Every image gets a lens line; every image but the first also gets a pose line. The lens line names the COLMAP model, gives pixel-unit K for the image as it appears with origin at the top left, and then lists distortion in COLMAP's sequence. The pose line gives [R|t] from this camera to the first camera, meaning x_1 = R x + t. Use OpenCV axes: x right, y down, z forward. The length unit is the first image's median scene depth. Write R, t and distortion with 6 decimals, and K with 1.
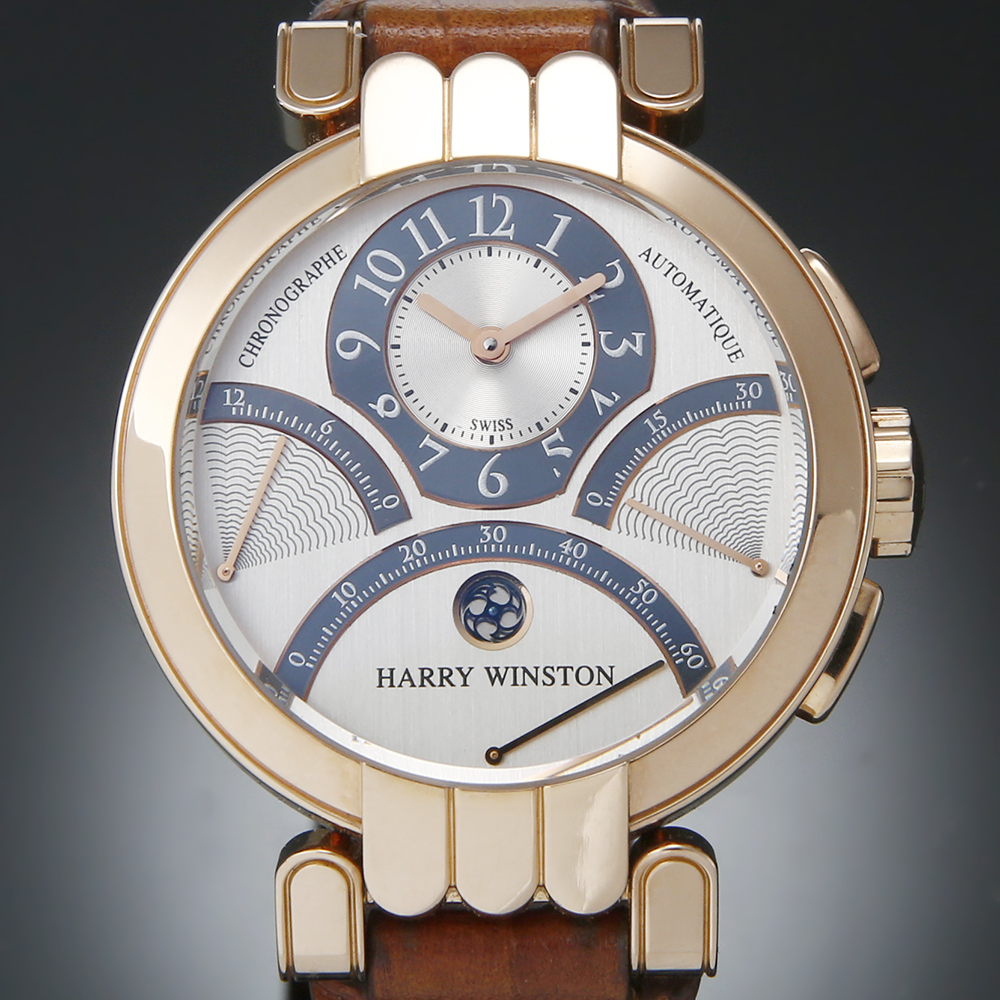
lens RADIAL K [[4860.7, 0, 500.0], [0, 4860.7, 500.0], [0, 0, 1]] dist [-0.408196, 65.372845]
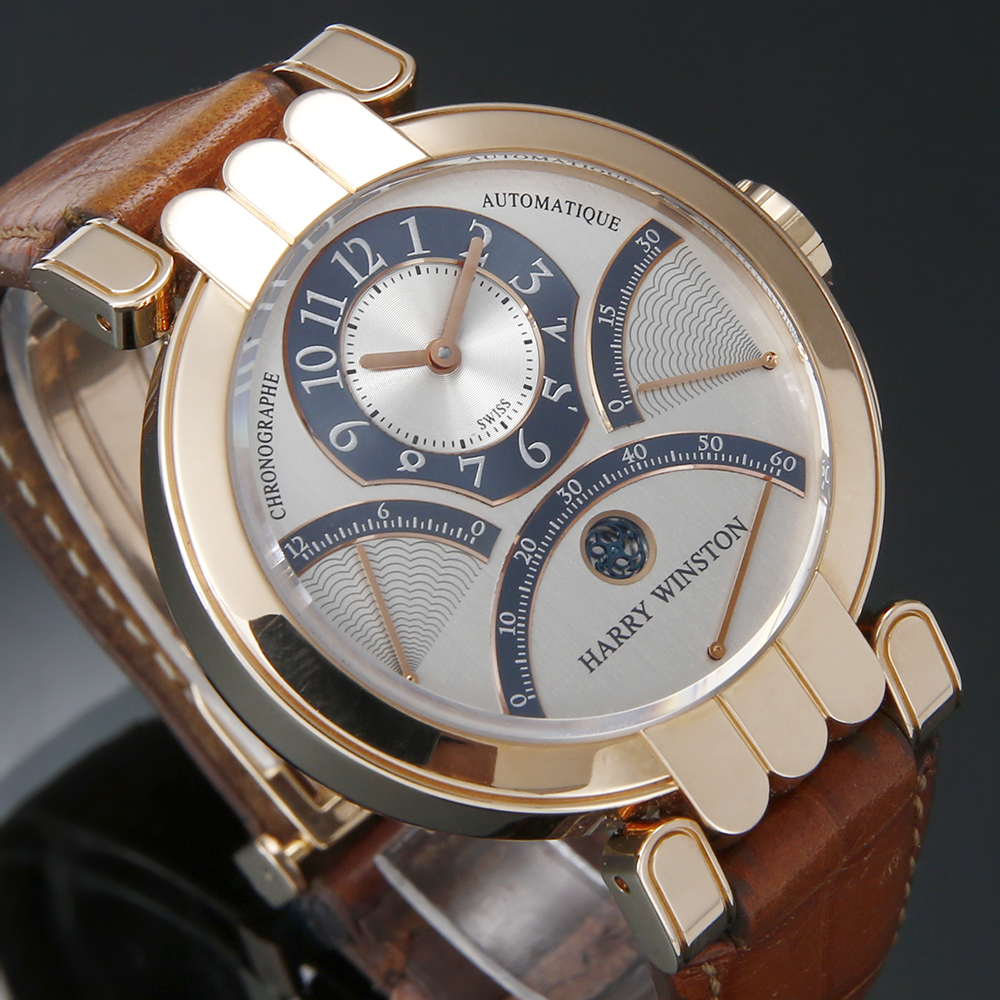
lens RADIAL K [[4860.7, 0, 500.0], [0, 4860.7, 500.0], [0, 0, 1]] dist [-0.408196, 65.372845]
pose [[0.703282, -0.605498, 0.372515, -0.392717], [0.638609, 0.768318, 0.043199, -0.044967], [-0.312367, 0.207510, 0.927020, 0.056169]]
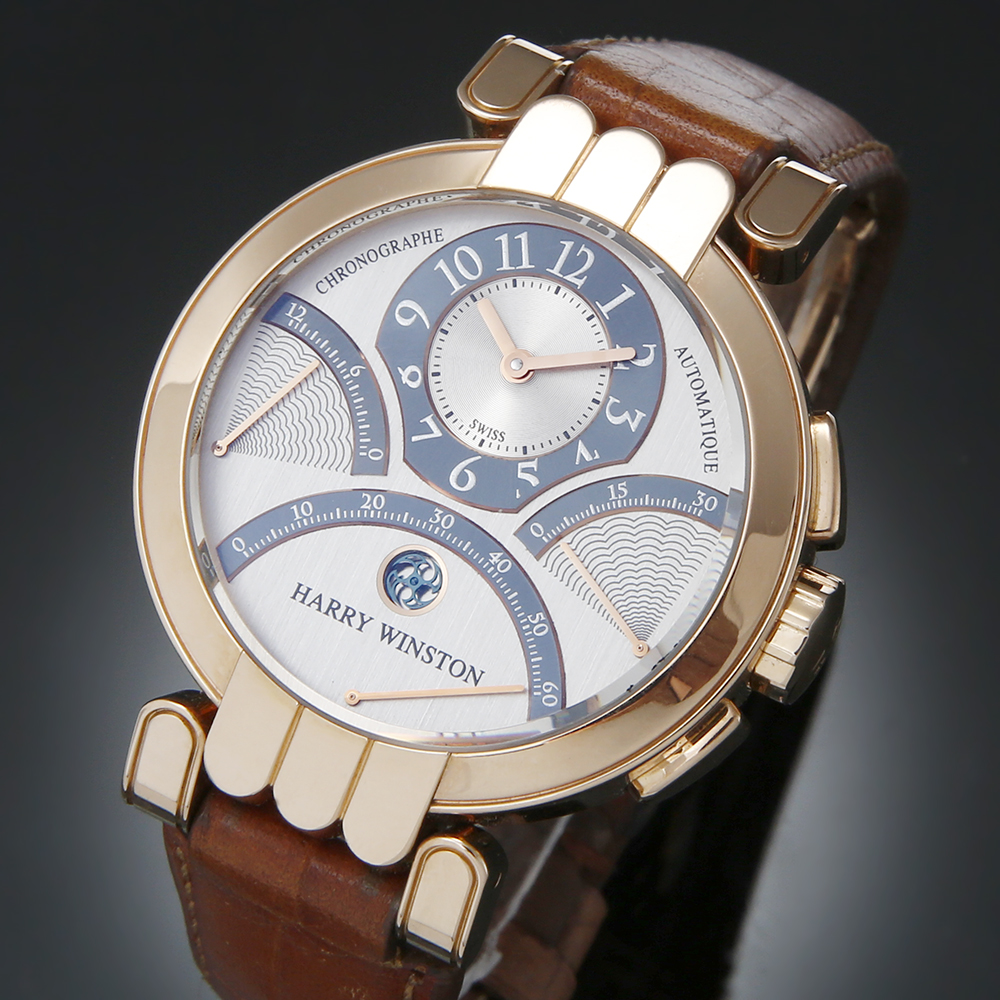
lens RADIAL K [[4860.7, 0, 500.0], [0, 4860.7, 500.0], [0, 0, 1]] dist [-0.408196, 65.372845]
pose [[0.878283, 0.425316, -0.218460, 0.250445], [-0.428693, 0.902804, 0.034163, -0.040401], [0.211757, 0.063648, 0.975248, -0.082200]]
